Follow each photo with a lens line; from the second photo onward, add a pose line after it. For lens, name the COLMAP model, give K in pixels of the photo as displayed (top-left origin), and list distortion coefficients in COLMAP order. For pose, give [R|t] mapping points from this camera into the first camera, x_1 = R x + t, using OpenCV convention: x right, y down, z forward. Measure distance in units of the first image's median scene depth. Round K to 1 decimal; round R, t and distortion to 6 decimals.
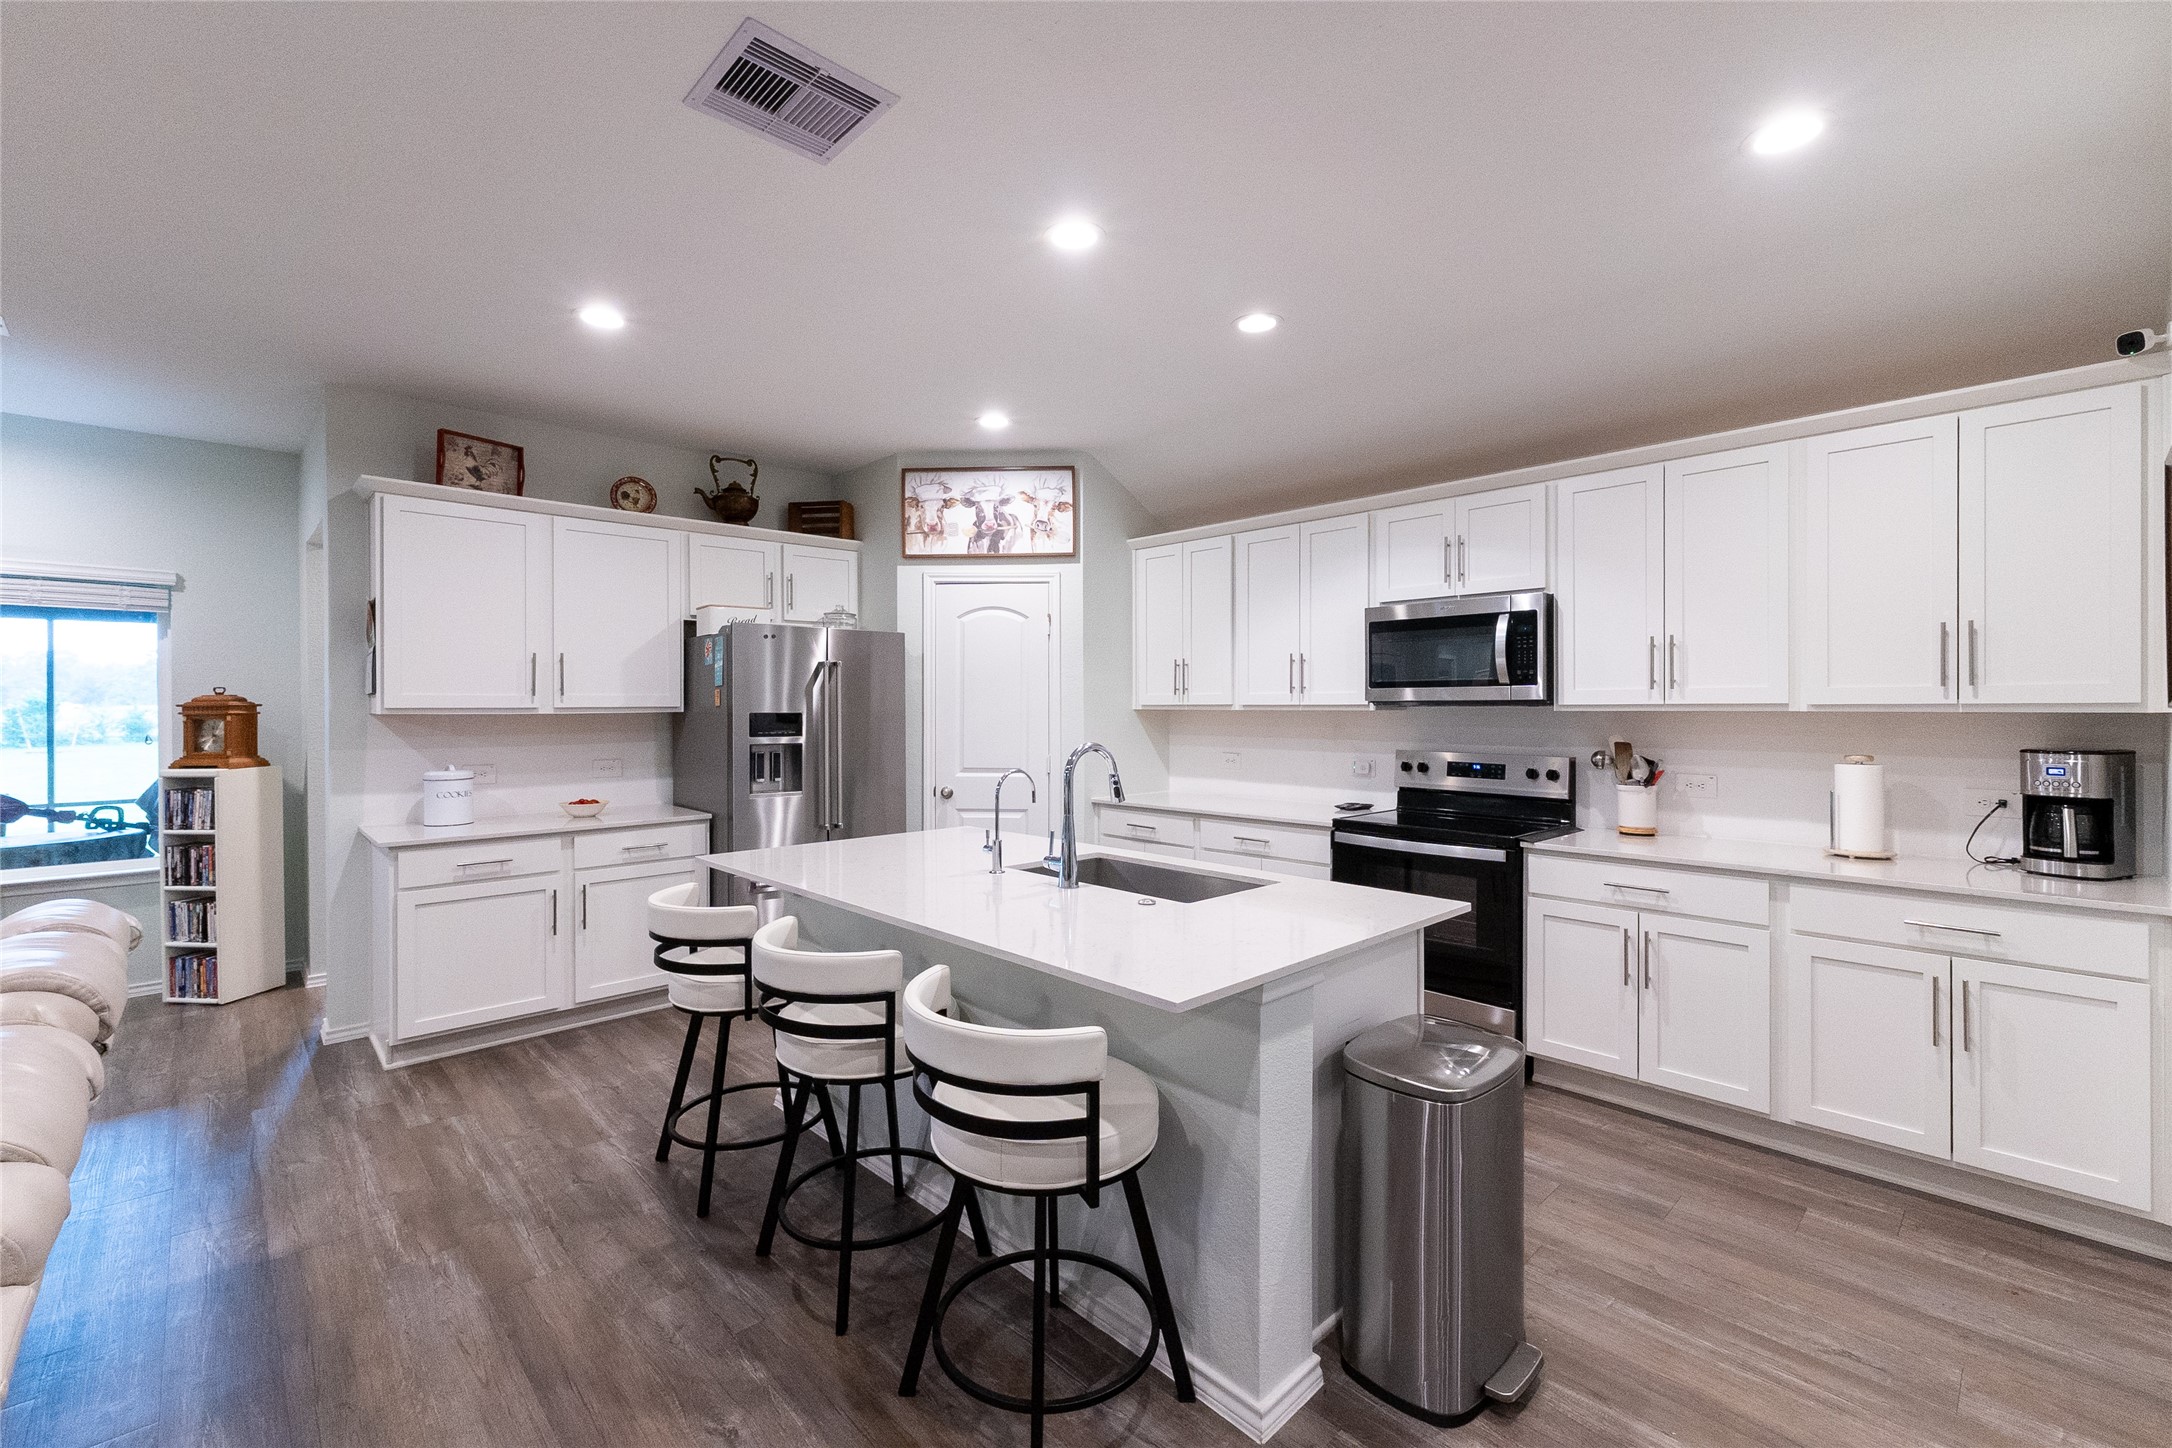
lens RADIAL K [[930.1, 0, 1081.9], [0, 930.1, 712.1], [0, 0, 1]] dist [0.001052, 0.003321]
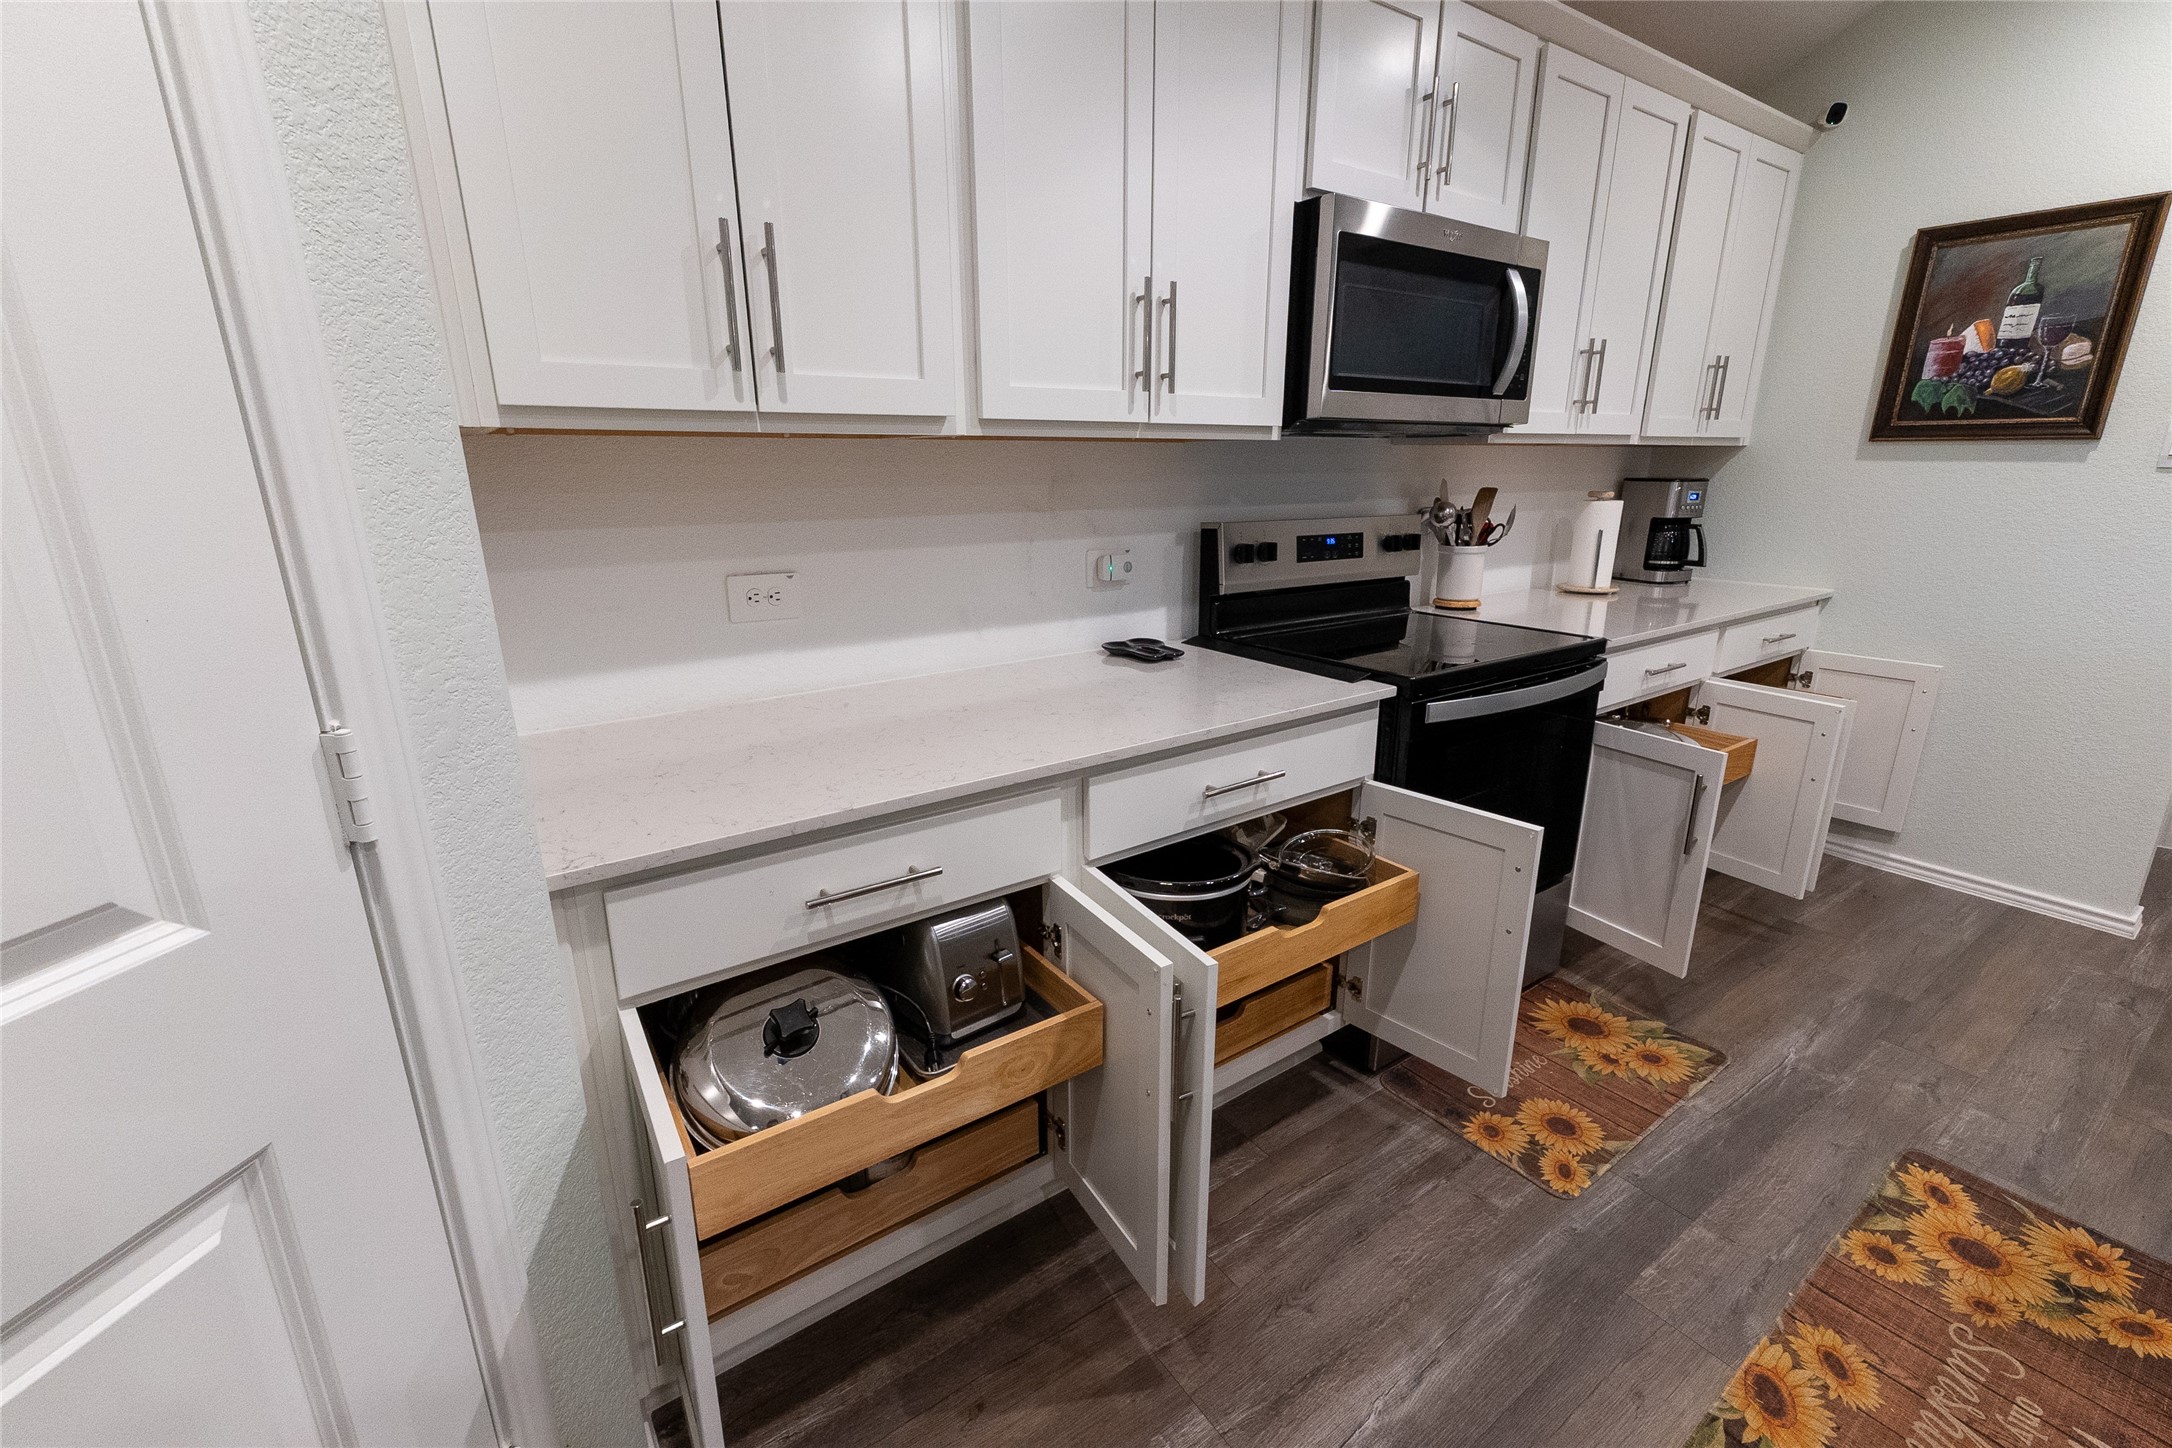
lens RADIAL K [[930.1, 0, 1077.5], [0, 930.1, 741.3], [0, 0, 1]] dist [0.001052, 0.003321]
pose [[0.152682, -0.284794, 0.946351, -0.180888], [0.012102, 0.958045, 0.286361, 0.007884], [-0.988201, -0.032269, 0.149723, 0.959376]]
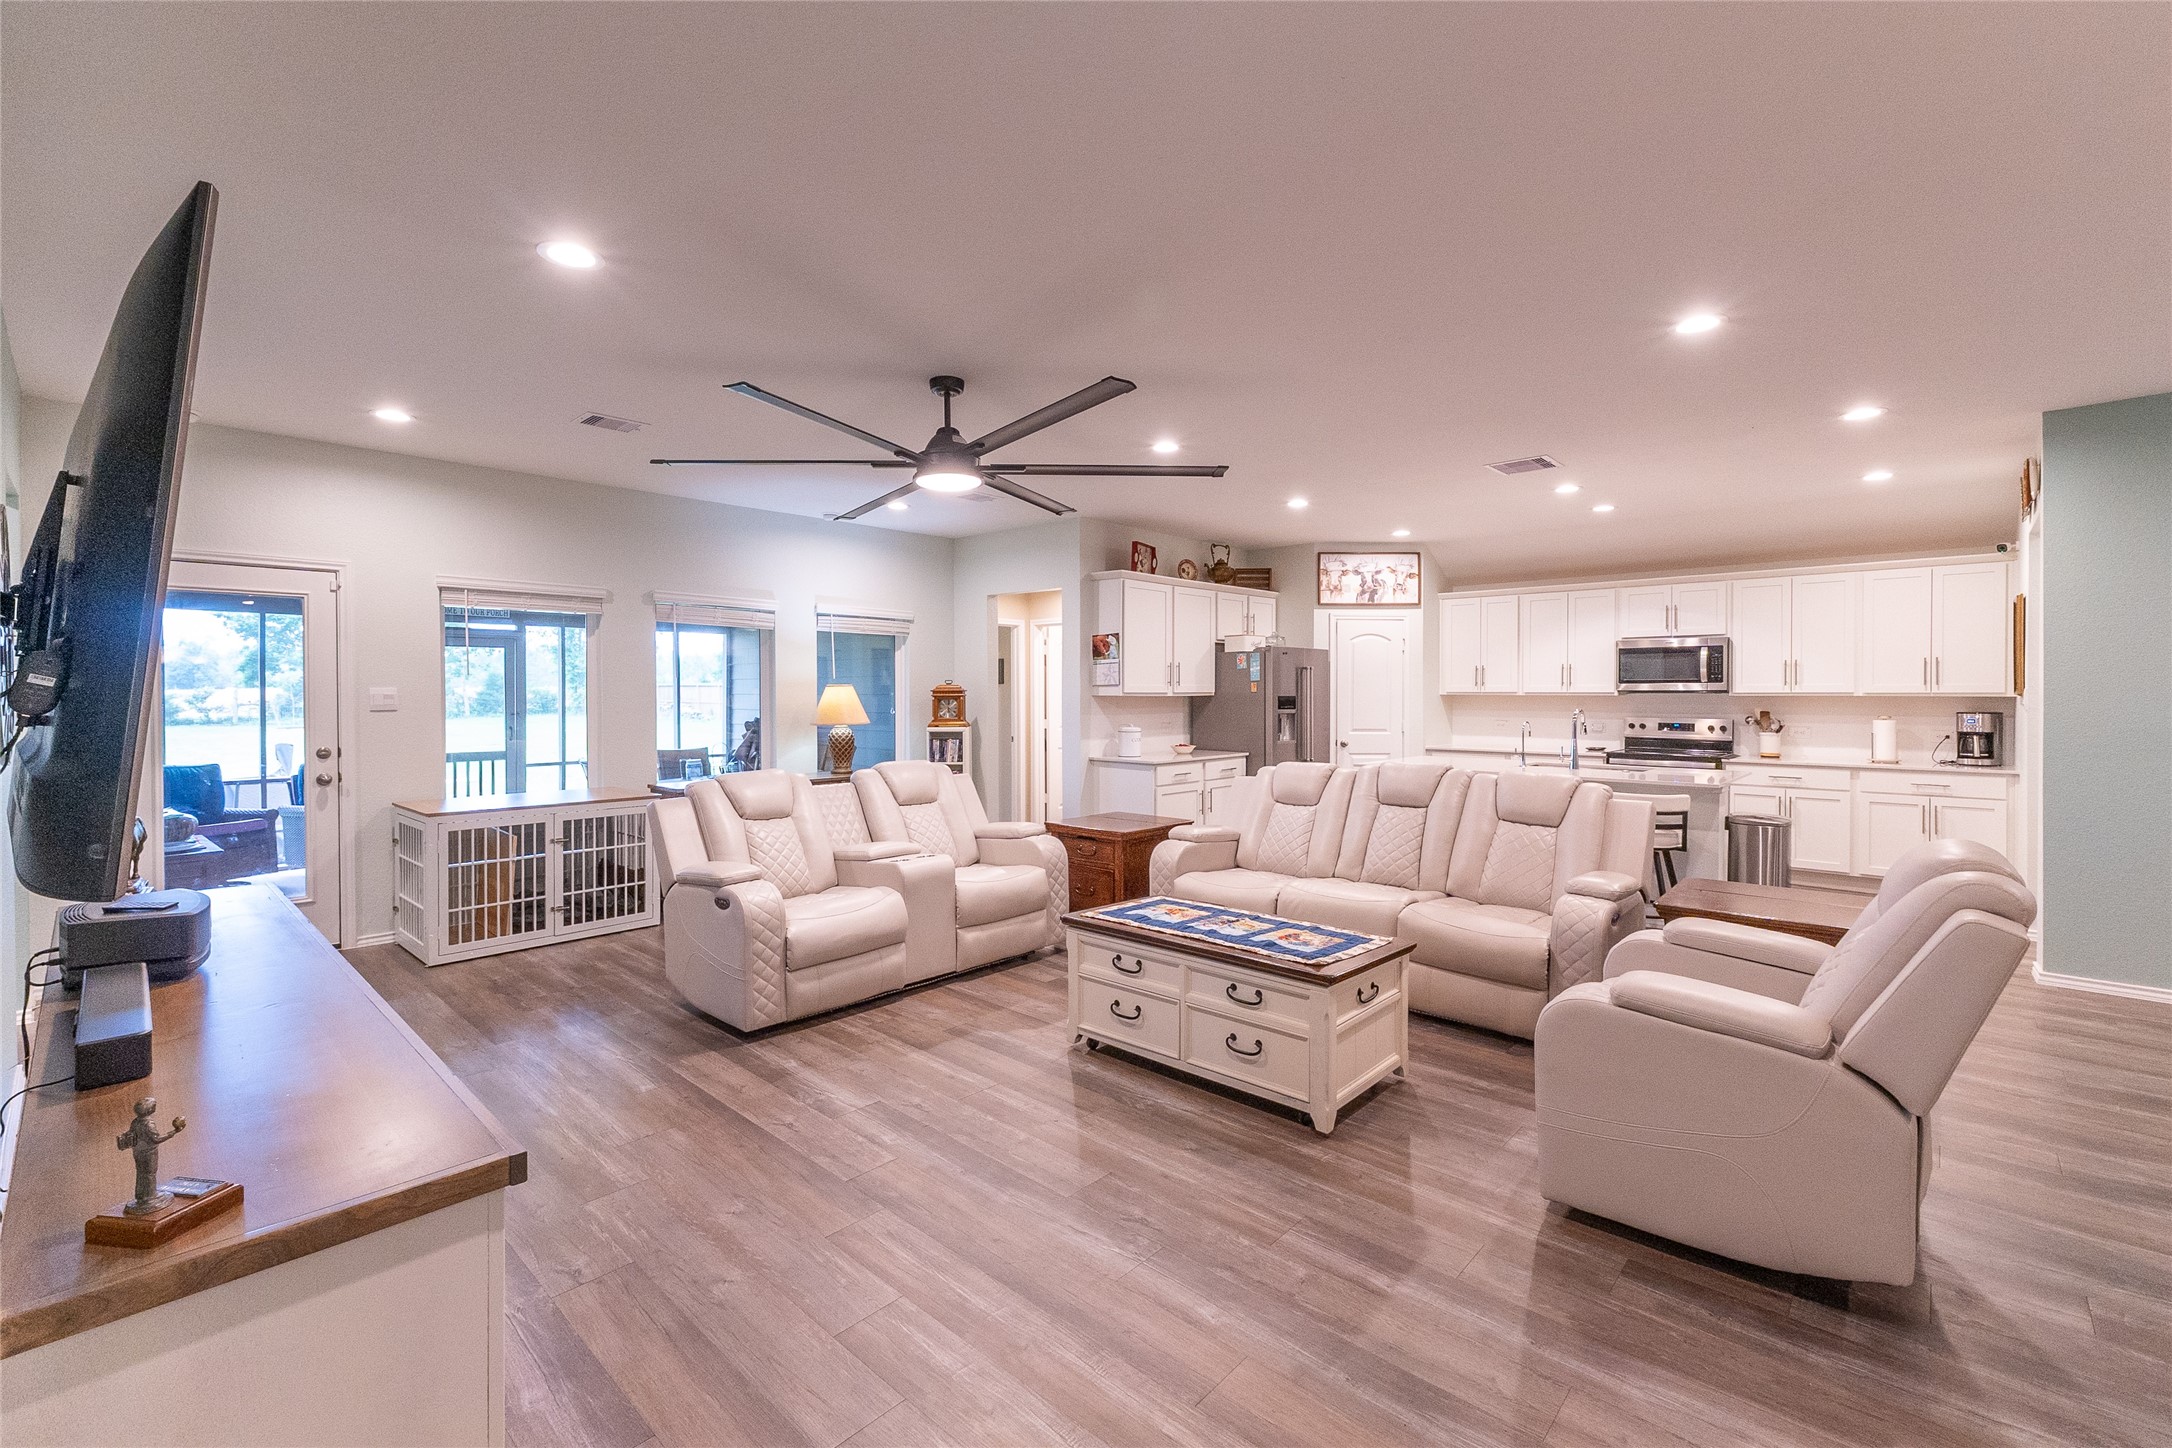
lens RADIAL K [[930.1, 0, 1078.2], [0, 930.1, 700.9], [0, 0, 1]] dist [0.001052, 0.003321]
pose [[0.998238, 0.002938, 0.059263, -0.811141], [-0.002870, 0.999995, -0.001226, 0.013418], [-0.059266, 0.001054, 0.998242, -0.733758]]
